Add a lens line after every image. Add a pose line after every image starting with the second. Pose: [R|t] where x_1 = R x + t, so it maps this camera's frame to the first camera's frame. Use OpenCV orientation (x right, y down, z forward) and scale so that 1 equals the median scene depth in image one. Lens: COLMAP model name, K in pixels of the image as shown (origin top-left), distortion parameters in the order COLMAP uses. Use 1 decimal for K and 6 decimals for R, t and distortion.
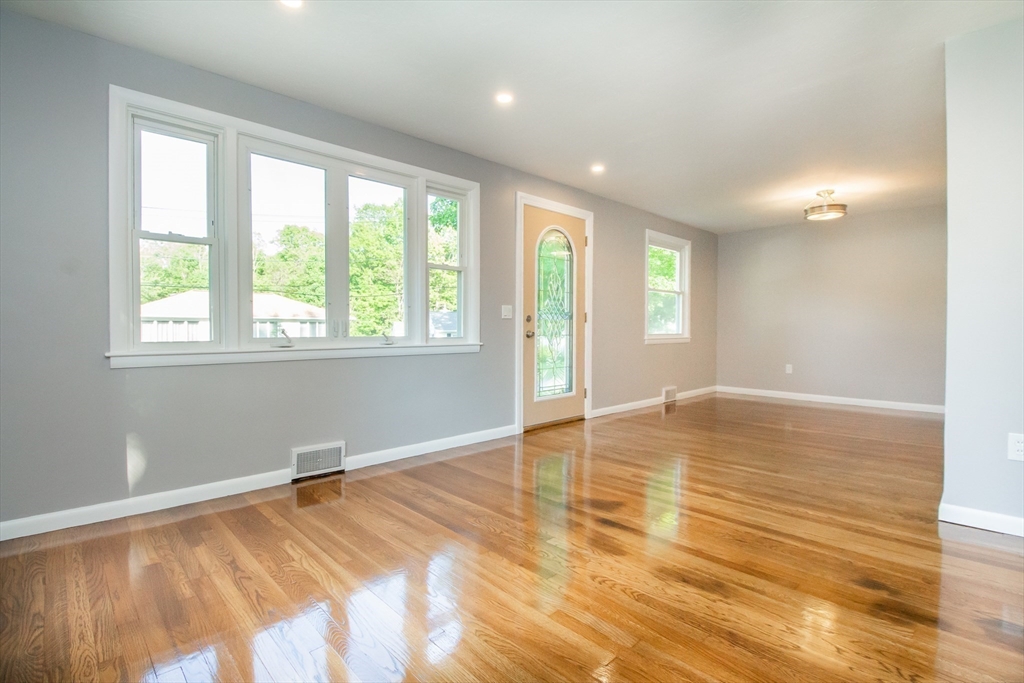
lens RADIAL K [[482.3, 0, 511.4], [0, 482.3, 335.0], [0, 0, 1]] dist [-0.003782, -0.003447]
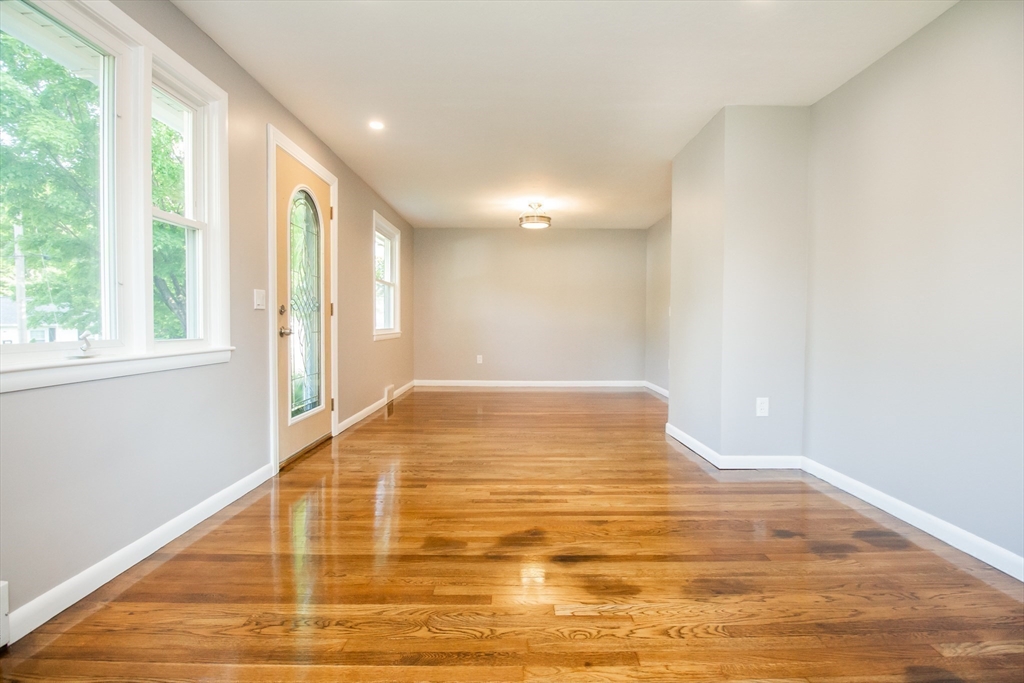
lens RADIAL K [[482.3, 0, 512.2], [0, 482.3, 334.0], [0, 0, 1]] dist [-0.003782, -0.003447]
pose [[0.682551, -0.017247, 0.730635, -0.259264], [0.007672, 0.999836, 0.016434, -0.007601], [-0.730798, -0.005612, 0.682571, 0.280438]]
